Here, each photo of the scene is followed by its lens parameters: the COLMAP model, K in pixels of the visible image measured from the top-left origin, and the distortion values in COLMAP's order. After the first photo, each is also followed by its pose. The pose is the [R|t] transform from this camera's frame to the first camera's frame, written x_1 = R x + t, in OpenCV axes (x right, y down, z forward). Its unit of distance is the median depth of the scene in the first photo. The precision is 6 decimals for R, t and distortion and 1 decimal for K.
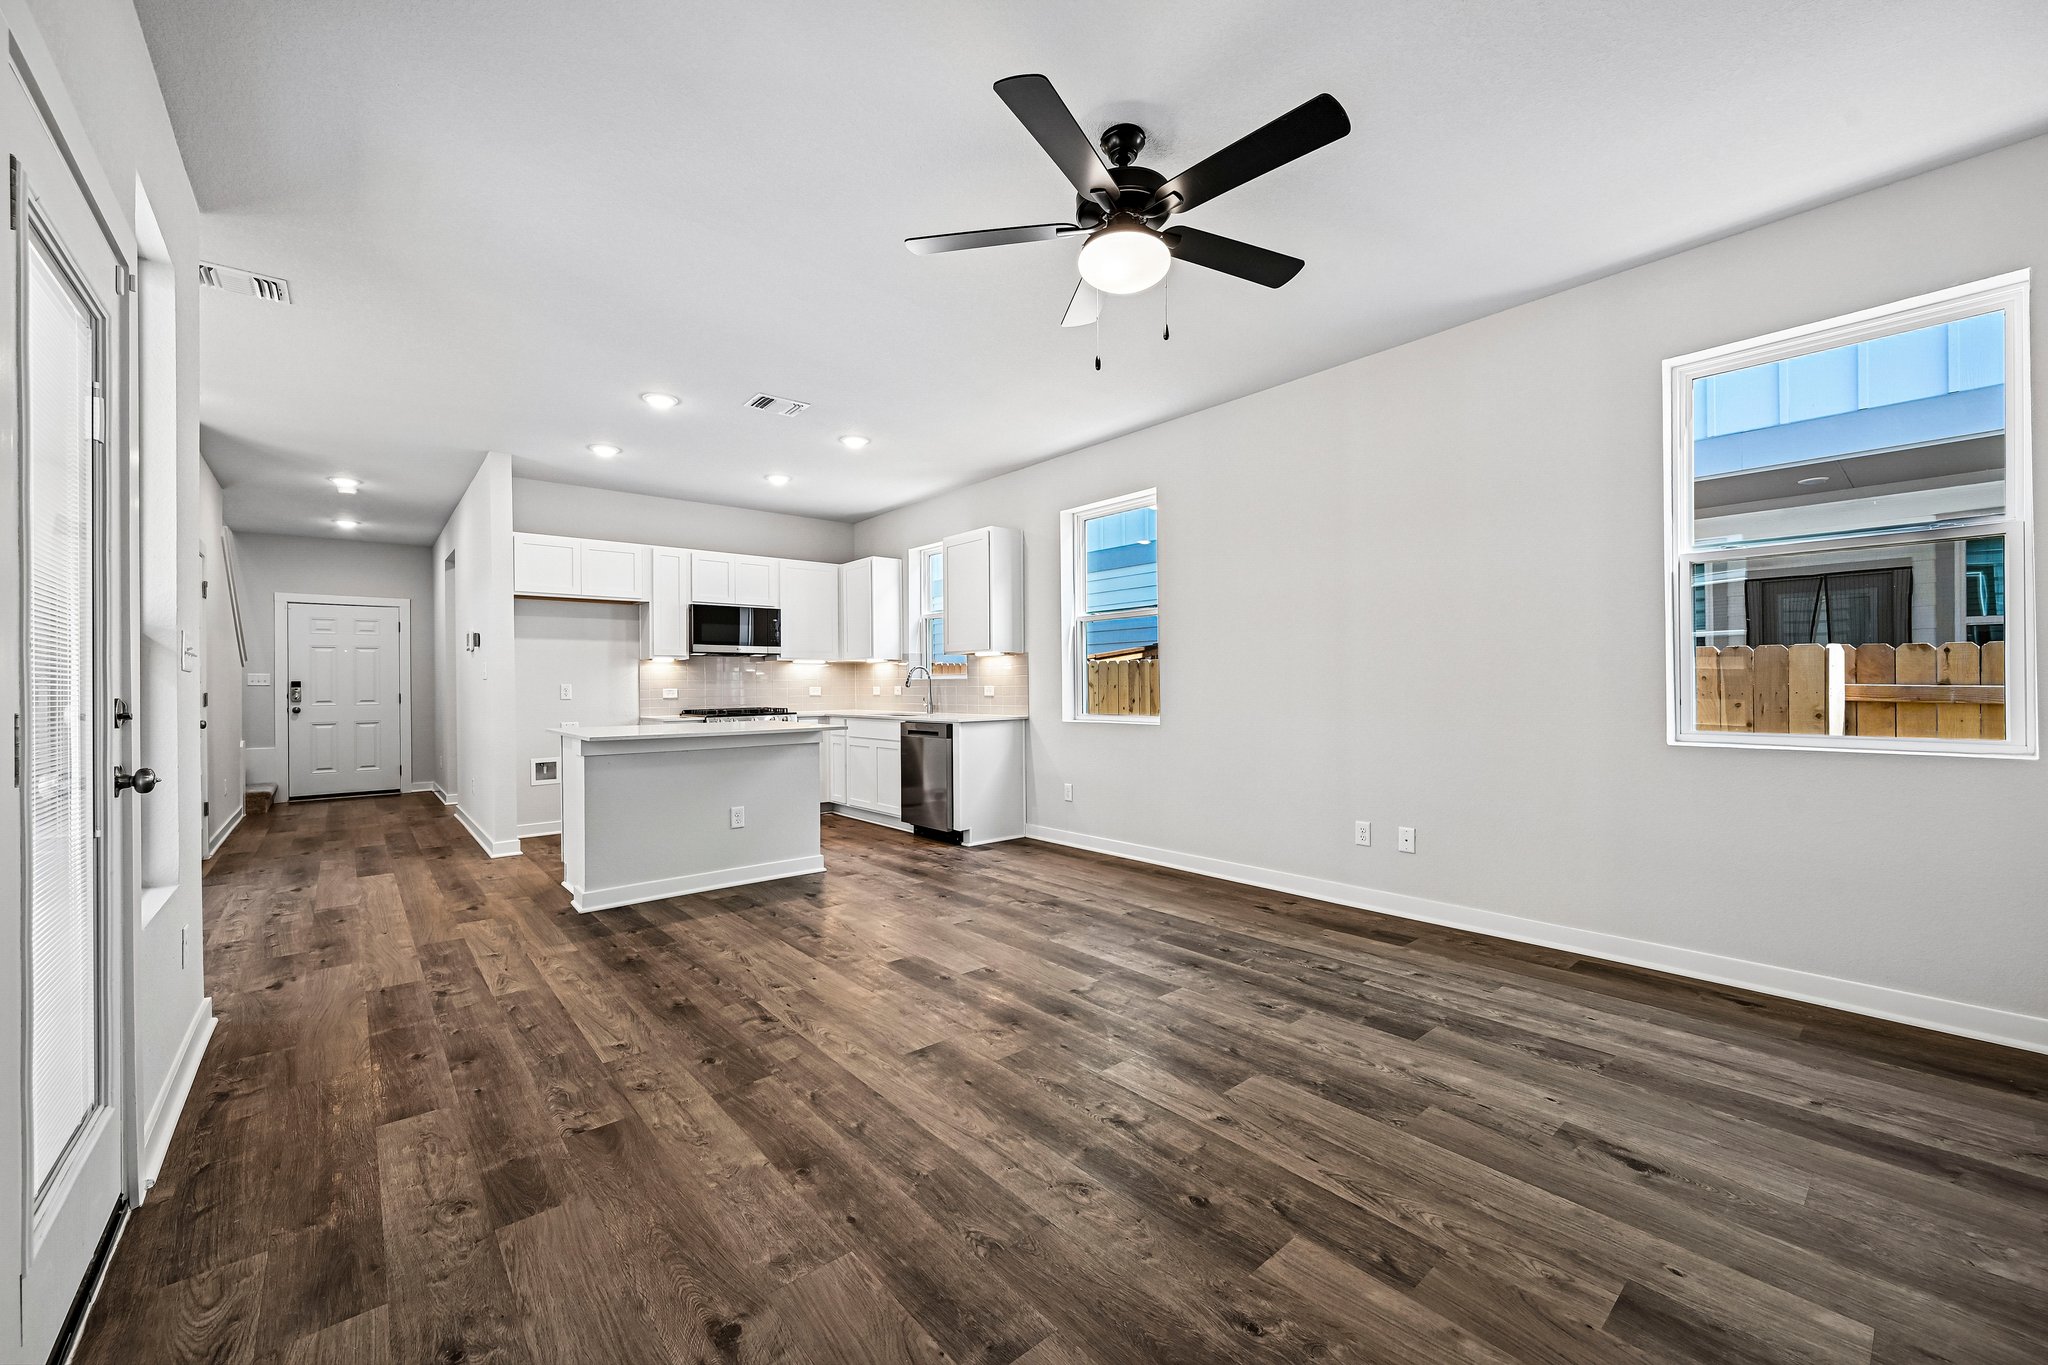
lens RADIAL K [[799.1, 0, 1023.1], [0, 799.1, 683.2], [0, 0, 1]] dist [-0.002022, 0.000493]
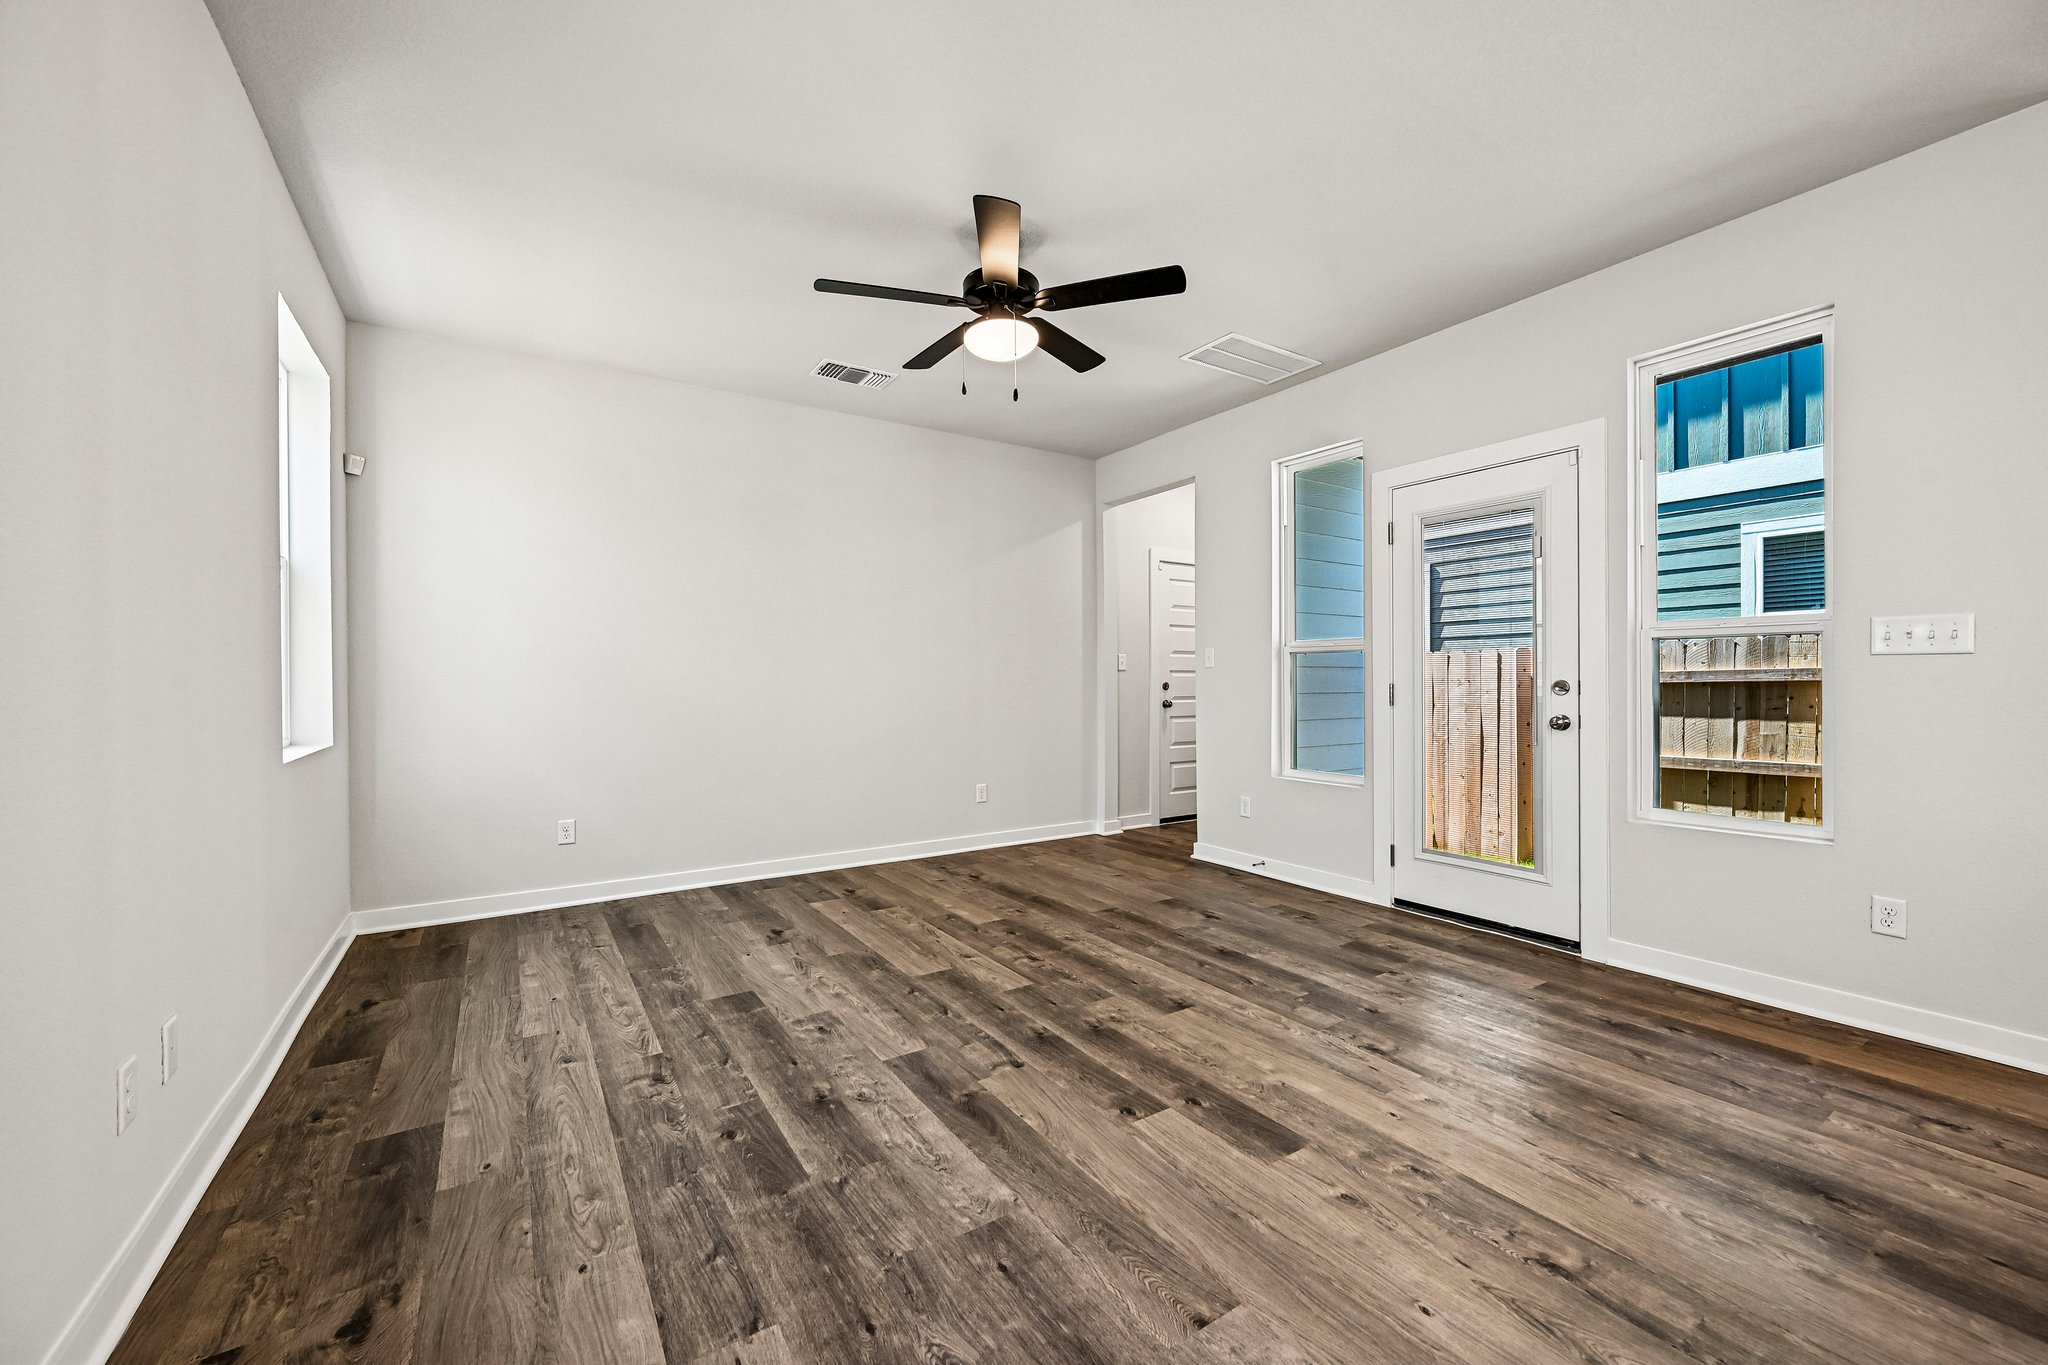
lens RADIAL K [[799.1, 0, 1023.4], [0, 799.1, 681.7], [0, 0, 1]] dist [-0.002022, 0.000493]
pose [[-0.991545, 0.012880, 0.129126, -0.043896], [0.012845, 0.999917, -0.001098, 0.004720], [-0.129129, 0.000570, -0.991628, 1.635839]]
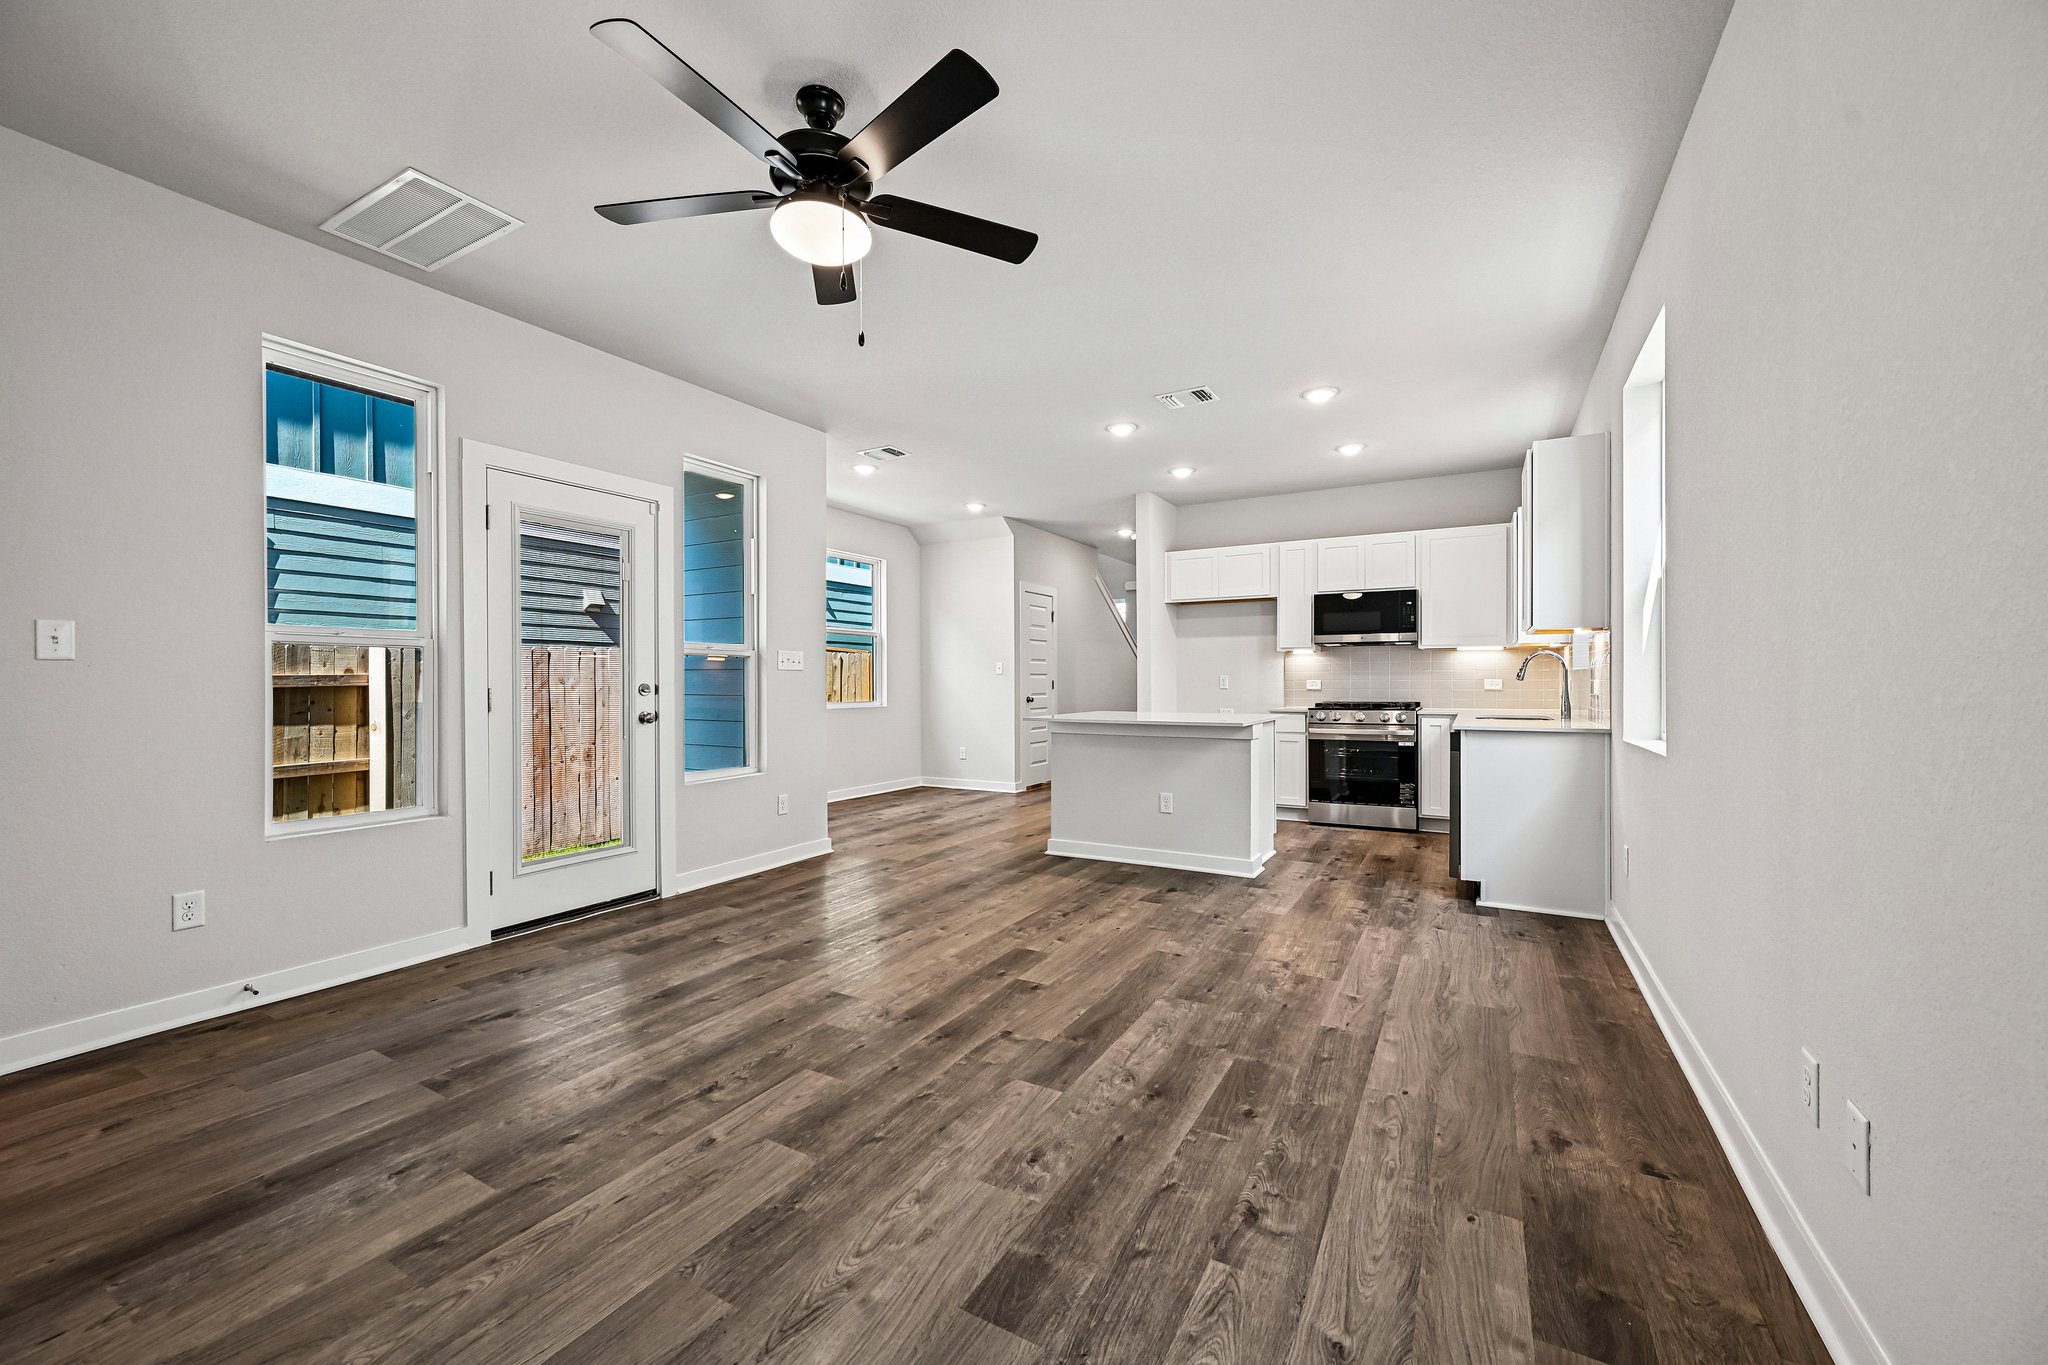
lens RADIAL K [[799.1, 0, 1021.6], [0, 799.1, 679.2], [0, 0, 1]] dist [-0.002022, 0.000493]
pose [[0.337697, 0.006685, -0.941231, 0.809895], [0.002026, 0.999967, 0.007829, -0.005464], [0.941253, -0.004550, 0.337673, 0.662076]]
